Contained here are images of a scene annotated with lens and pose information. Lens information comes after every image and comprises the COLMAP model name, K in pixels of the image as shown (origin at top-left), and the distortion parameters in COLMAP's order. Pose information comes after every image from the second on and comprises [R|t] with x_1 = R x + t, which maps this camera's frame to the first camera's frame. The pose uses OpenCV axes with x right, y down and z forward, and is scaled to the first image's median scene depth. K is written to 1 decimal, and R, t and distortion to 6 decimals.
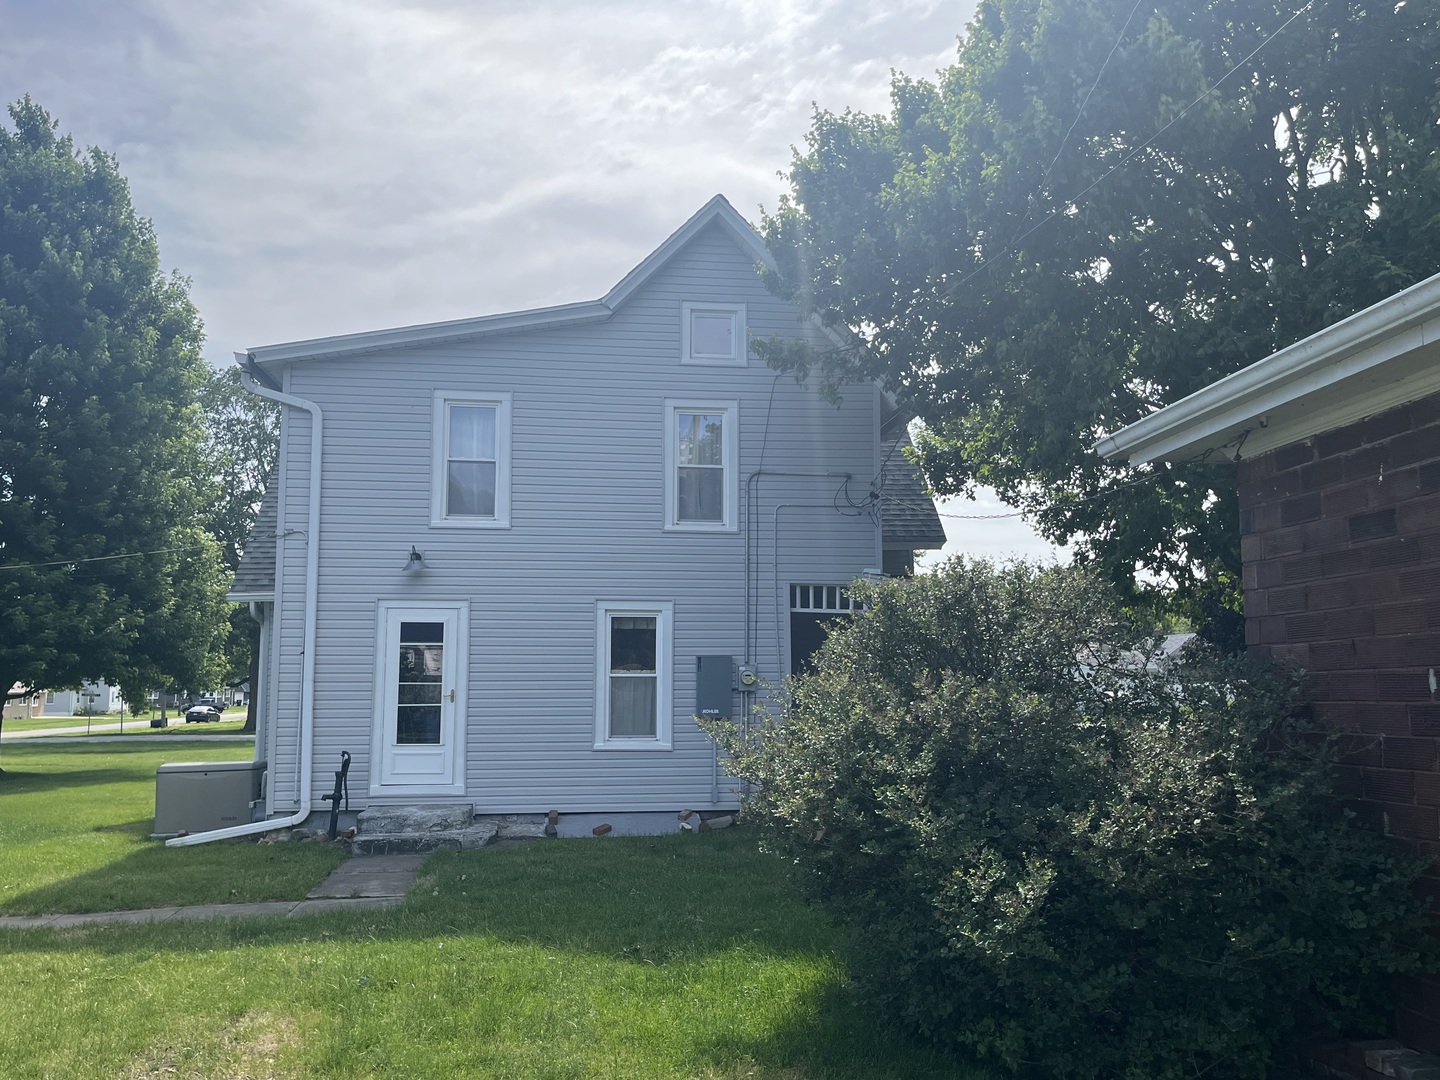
lens RADIAL K [[1222.7, 0, 720.4], [0, 1222.7, 551.7], [0, 0, 1]] dist [-0.001173, -0.012405]
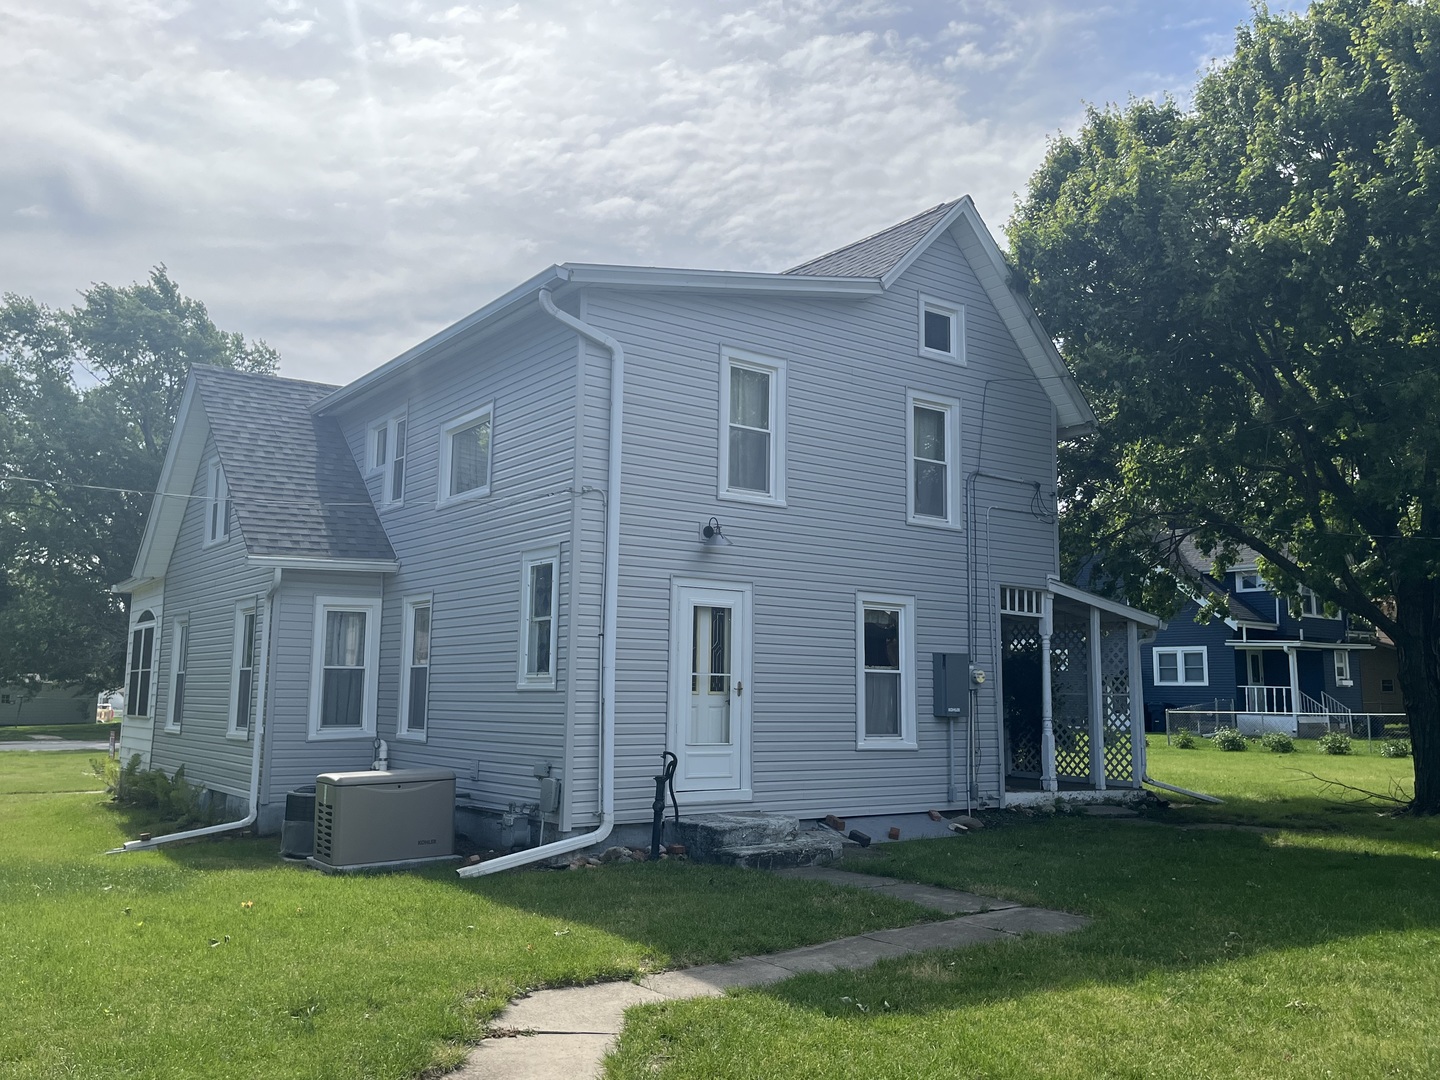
lens RADIAL K [[1222.7, 0, 720.8], [0, 1222.7, 523.9], [0, 0, 1]] dist [-0.001173, -0.012405]
pose [[0.880455, 0.081008, 0.467158, -0.643659], [-0.065659, 0.996635, -0.049075, 0.041538], [-0.469562, 0.012535, 0.882811, 0.214741]]
